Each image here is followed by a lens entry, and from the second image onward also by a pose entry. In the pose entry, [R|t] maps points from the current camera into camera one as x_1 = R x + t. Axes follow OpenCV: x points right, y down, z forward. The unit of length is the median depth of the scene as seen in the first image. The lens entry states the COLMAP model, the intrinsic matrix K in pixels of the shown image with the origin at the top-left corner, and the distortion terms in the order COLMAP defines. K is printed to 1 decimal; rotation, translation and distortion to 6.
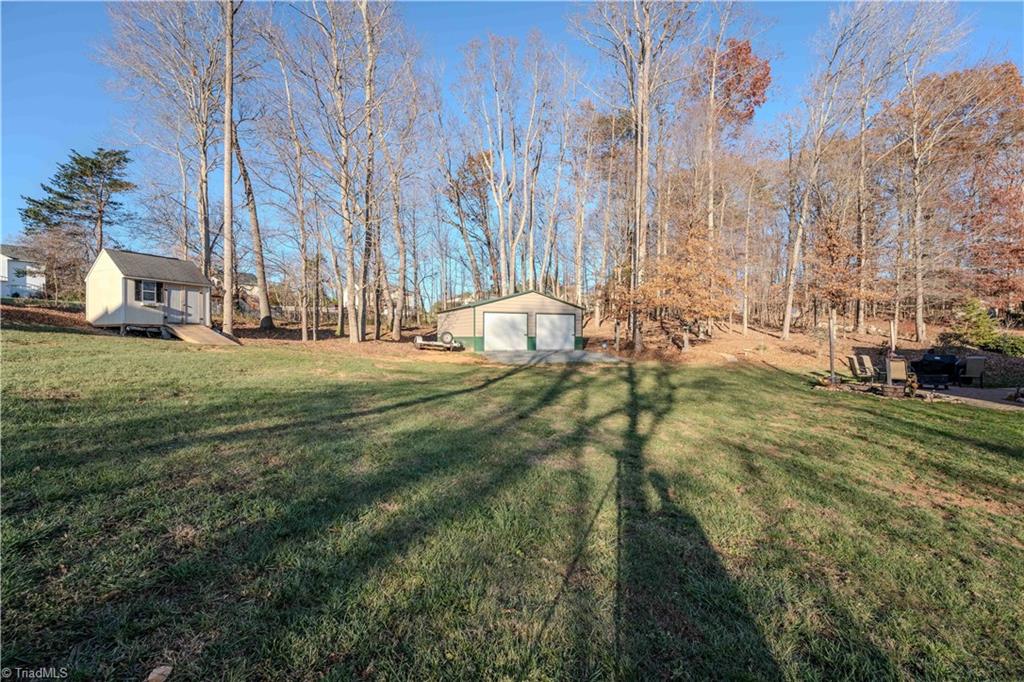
lens RADIAL K [[419.5, 0, 511.4], [0, 419.5, 339.7], [0, 0, 1]] dist [-0.033790, 0.005195]
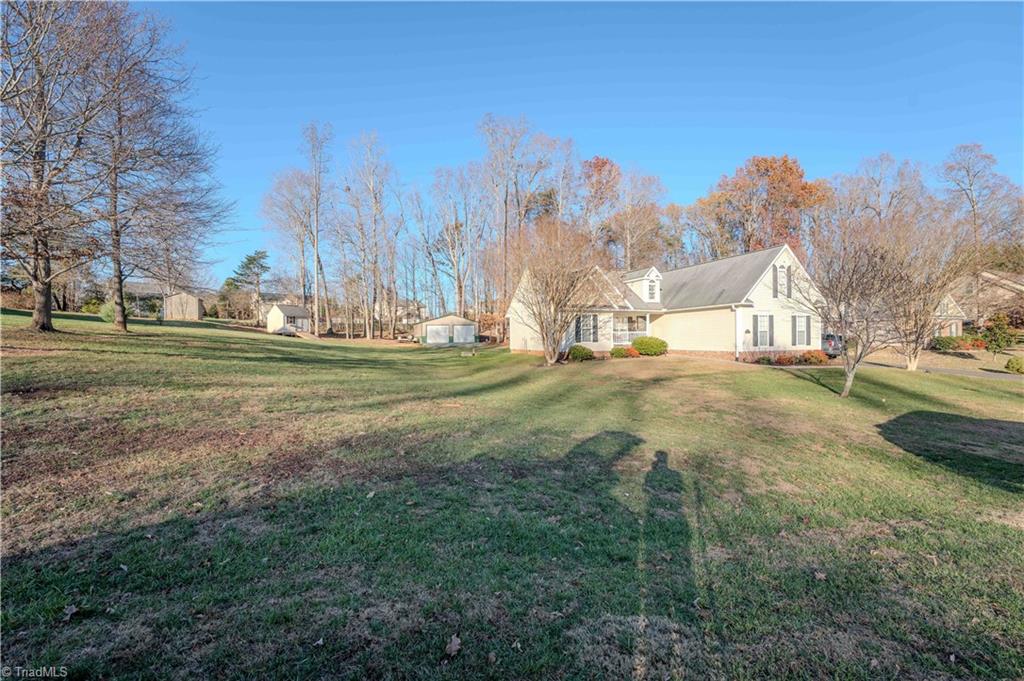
lens RADIAL K [[422.6, 0, 512.0], [0, 422.6, 340.5], [0, 0, 1]] dist [-0.016923, -0.000236]
pose [[0.996258, -0.004842, -0.086292, 0.570824], [0.004508, 0.999982, -0.004059, 0.023804], [0.086310, 0.003655, 0.996262, -1.162755]]
